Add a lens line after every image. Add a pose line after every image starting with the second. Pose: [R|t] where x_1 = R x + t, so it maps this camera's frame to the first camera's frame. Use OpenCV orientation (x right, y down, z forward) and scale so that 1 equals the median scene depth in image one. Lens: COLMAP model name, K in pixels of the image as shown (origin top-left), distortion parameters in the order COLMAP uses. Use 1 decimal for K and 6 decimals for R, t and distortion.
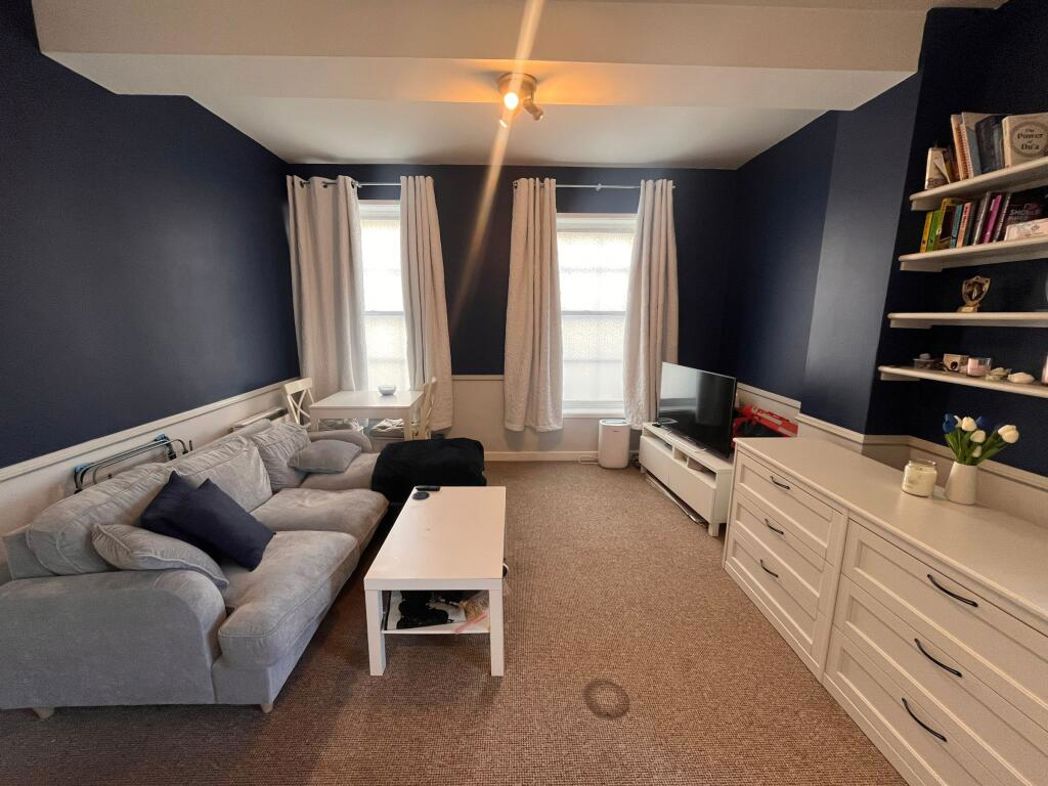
lens RADIAL K [[425.5, 0, 520.1], [0, 425.5, 389.8], [0, 0, 1]] dist [-0.000469, -0.000350]
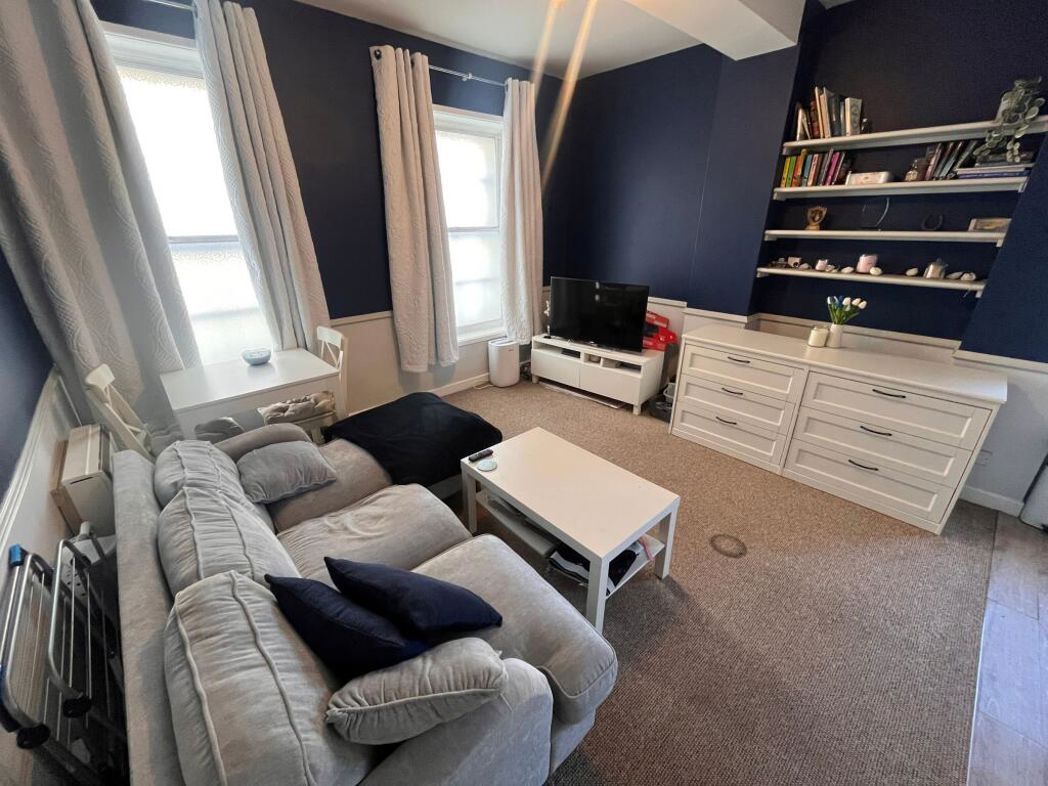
lens RADIAL K [[421.2, 0, 522.2], [0, 421.2, 389.5], [0, 0, 1]] dist [-0.001184, -0.000156]
pose [[0.756424, -0.254646, 0.602476, -0.423435], [0.125062, 0.960417, 0.248916, -0.065913], [-0.642014, -0.112939, 0.758329, 0.210319]]
